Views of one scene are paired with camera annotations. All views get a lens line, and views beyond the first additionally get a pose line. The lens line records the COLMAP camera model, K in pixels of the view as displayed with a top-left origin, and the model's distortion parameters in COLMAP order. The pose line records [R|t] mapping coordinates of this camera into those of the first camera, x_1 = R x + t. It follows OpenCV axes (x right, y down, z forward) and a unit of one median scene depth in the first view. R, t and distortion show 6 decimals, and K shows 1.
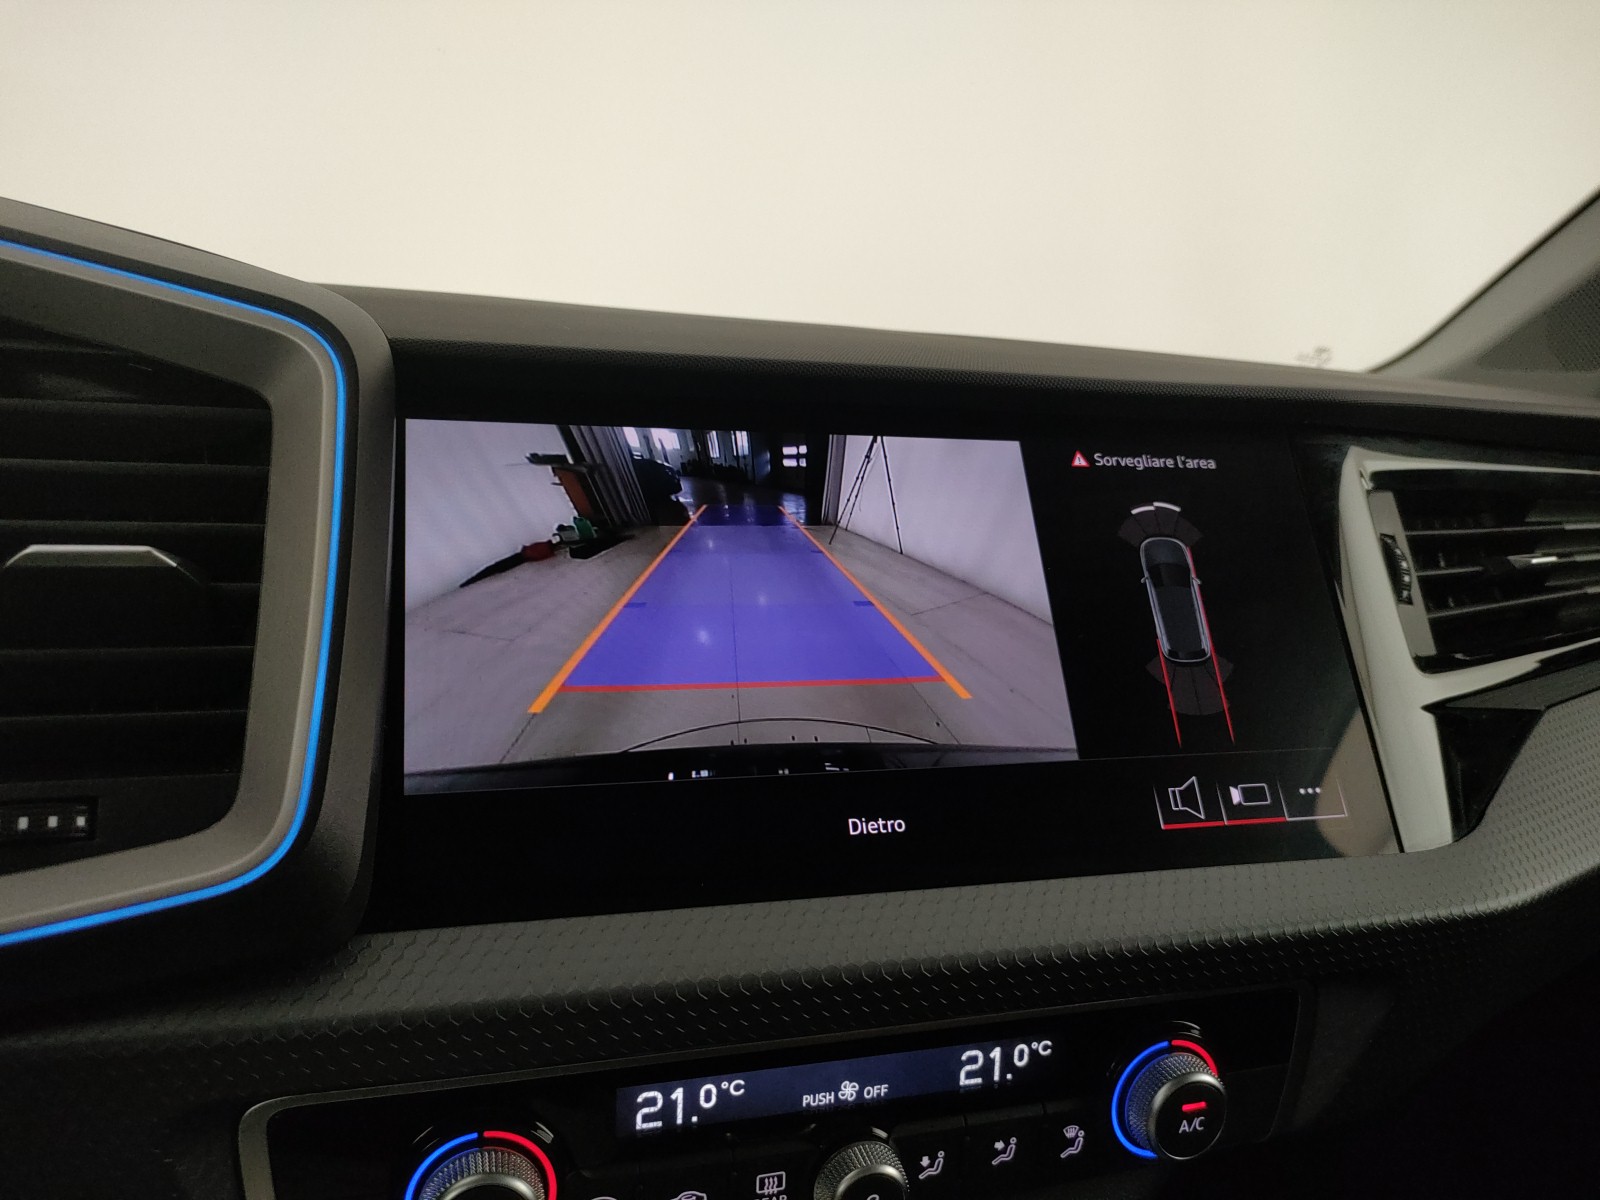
lens RADIAL K [[1182.1, 0, 800.0], [0, 1182.1, 600.0], [0, 0, 1]] dist [0.003883, -0.060934]
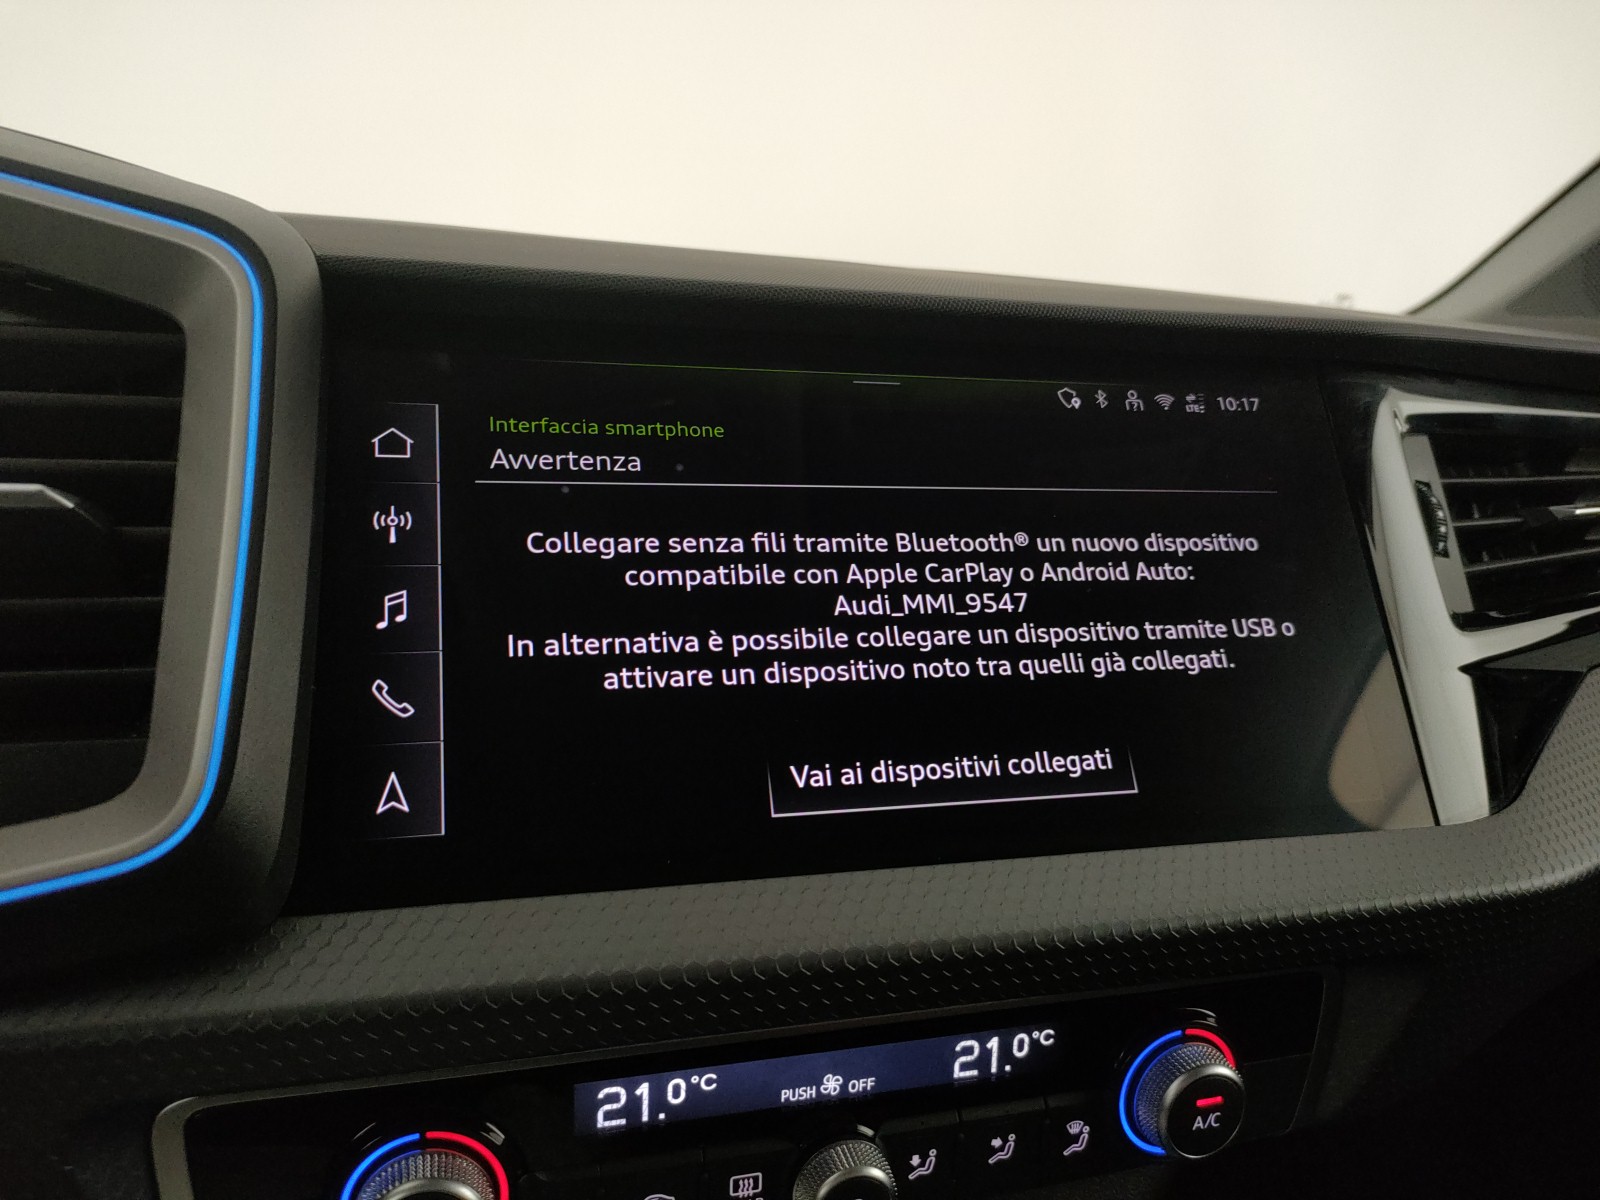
lens RADIAL K [[1182.1, 0, 800.0], [0, 1182.1, 600.0], [0, 0, 1]] dist [0.003883, -0.060934]
pose [[0.999970, 0.000050, -0.007785, 0.023492], [0.000193, 0.999516, 0.031124, 0.011450], [0.007783, -0.031124, 0.999485, 0.095299]]
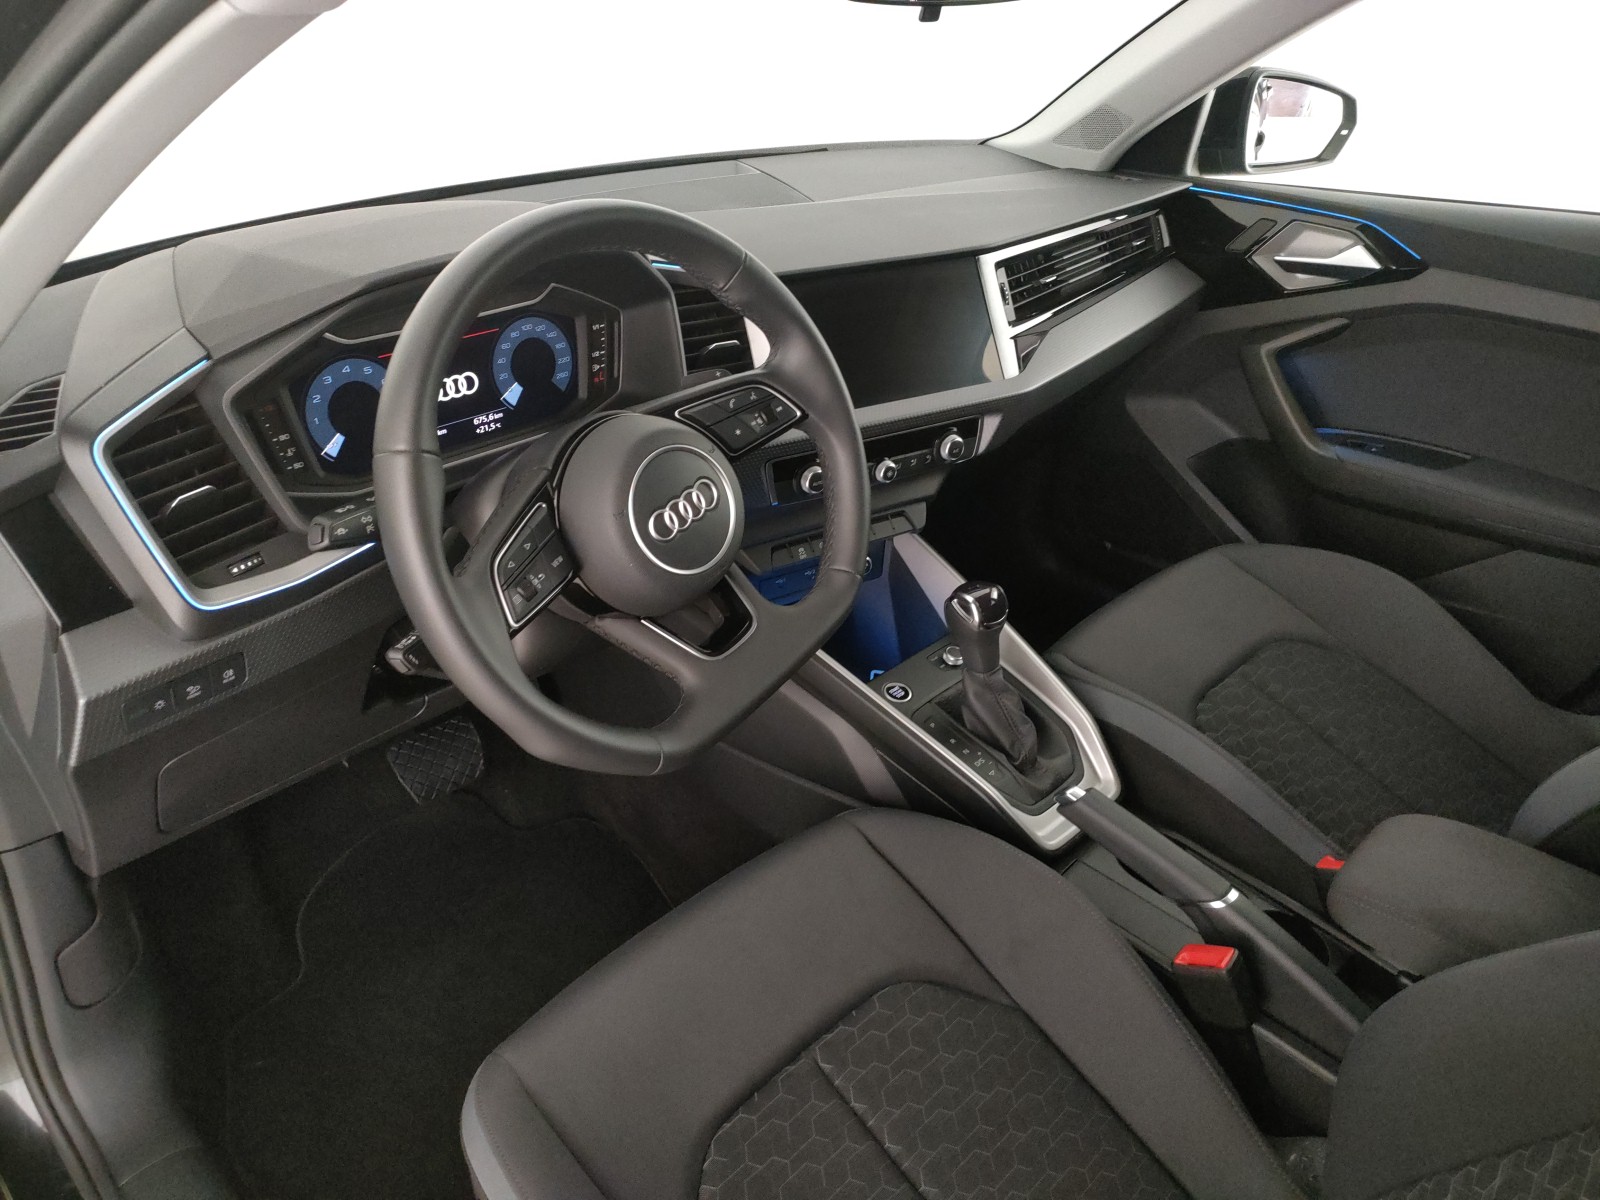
lens RADIAL K [[1182.1, 0, 800.0], [0, 1182.1, 600.0], [0, 0, 1]] dist [0.003883, -0.060934]
pose [[0.959406, -0.153097, 0.236858, -1.286522], [0.063354, 0.935362, 0.347971, -0.553560], [-0.274821, -0.318839, 0.907091, -2.844971]]
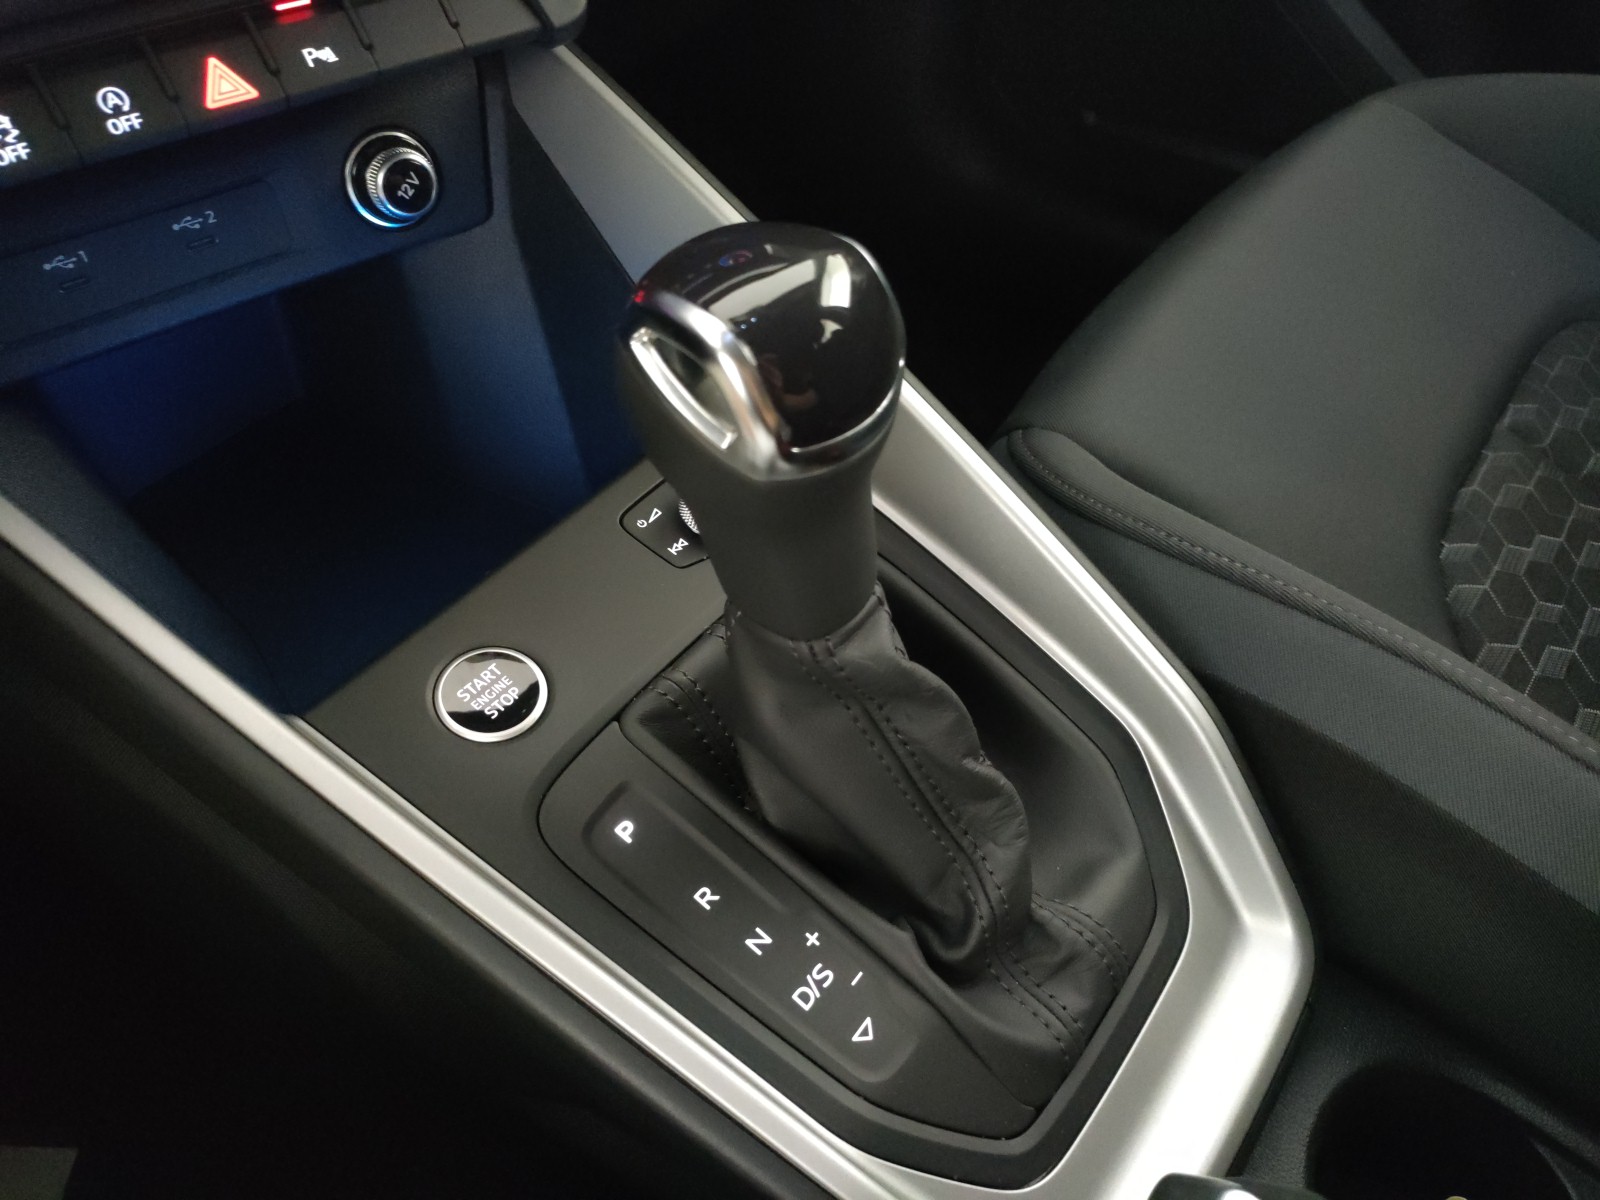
lens RADIAL K [[1194.7, 0, 800.0], [0, 1194.7, 600.0], [0, 0, 1]] dist [-0.002229, -0.006395]
pose [[0.918709, -0.299587, 0.257336, -0.010740], [0.084697, 0.785887, 0.612542, 0.516802], [-0.385746, -0.540952, 0.747376, -0.128679]]
